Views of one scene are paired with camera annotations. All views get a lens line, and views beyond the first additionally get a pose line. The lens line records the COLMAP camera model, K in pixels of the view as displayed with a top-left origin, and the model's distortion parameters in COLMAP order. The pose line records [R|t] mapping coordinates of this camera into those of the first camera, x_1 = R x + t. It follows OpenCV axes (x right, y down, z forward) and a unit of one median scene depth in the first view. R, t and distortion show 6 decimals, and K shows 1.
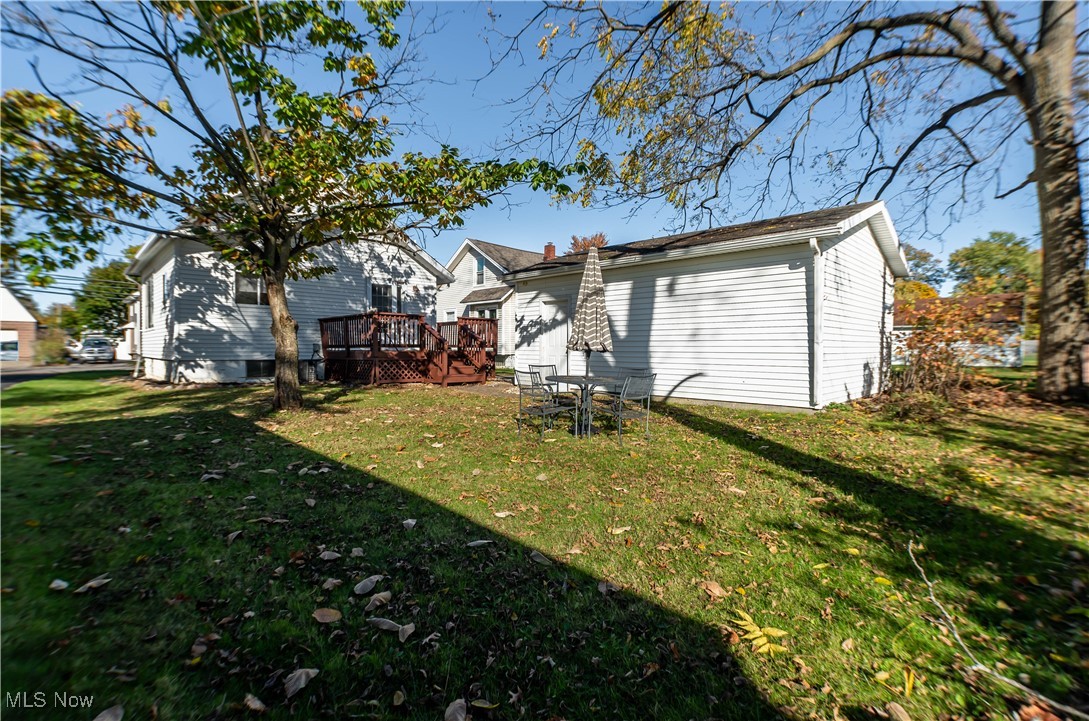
lens RADIAL K [[500.3, 0, 541.3], [0, 500.3, 360.0], [0, 0, 1]] dist [-0.035979, 0.001595]
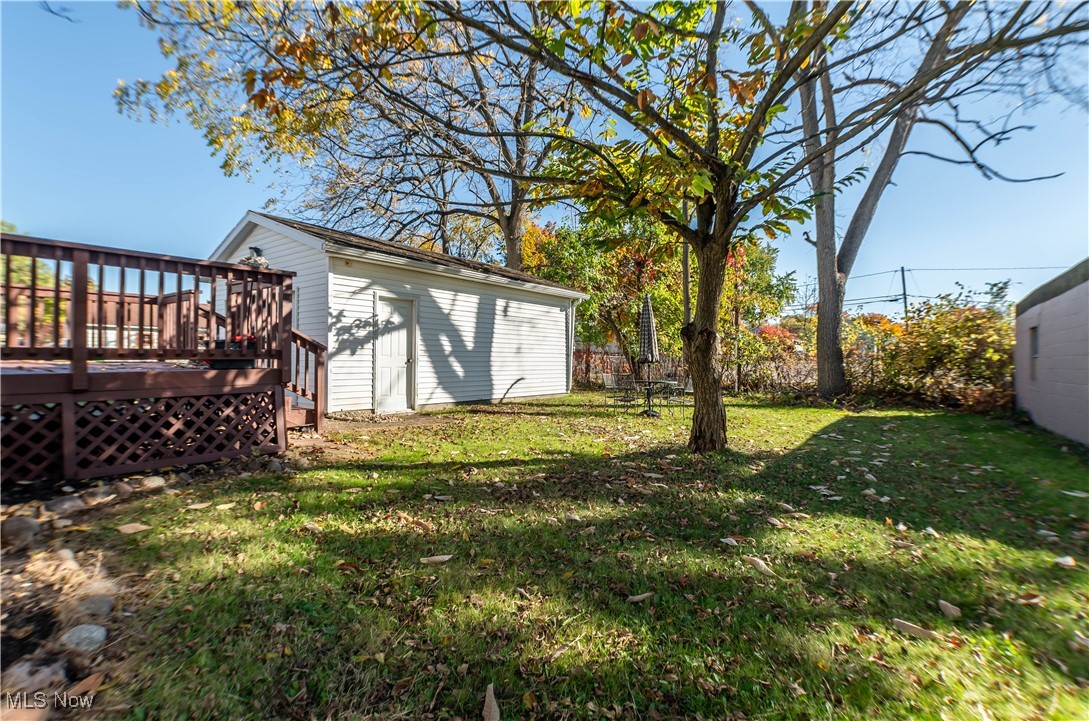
lens RADIAL K [[500.3, 0, 541.3], [0, 500.3, 360.0], [0, 0, 1]] dist [-0.035979, 0.001595]
pose [[-0.132475, -0.010420, 0.991132, -0.740601], [0.012549, 0.999847, 0.012189, -0.025677], [-0.991107, 0.014052, -0.132324, 0.821070]]
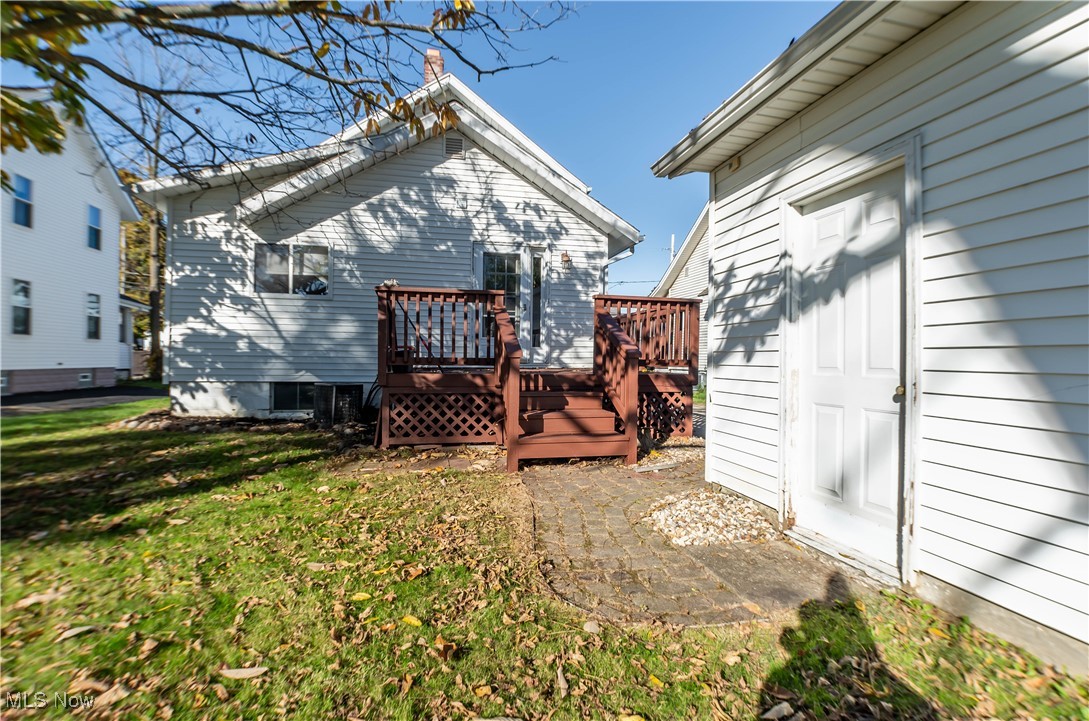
lens RADIAL K [[500.3, 0, 541.3], [0, 500.3, 360.0], [0, 0, 1]] dist [-0.035979, 0.001595]
pose [[0.846971, 0.001536, -0.531637, 0.028991], [-0.016589, 0.999585, -0.023540, -0.018293], [0.531380, 0.028757, 0.846645, 0.666430]]
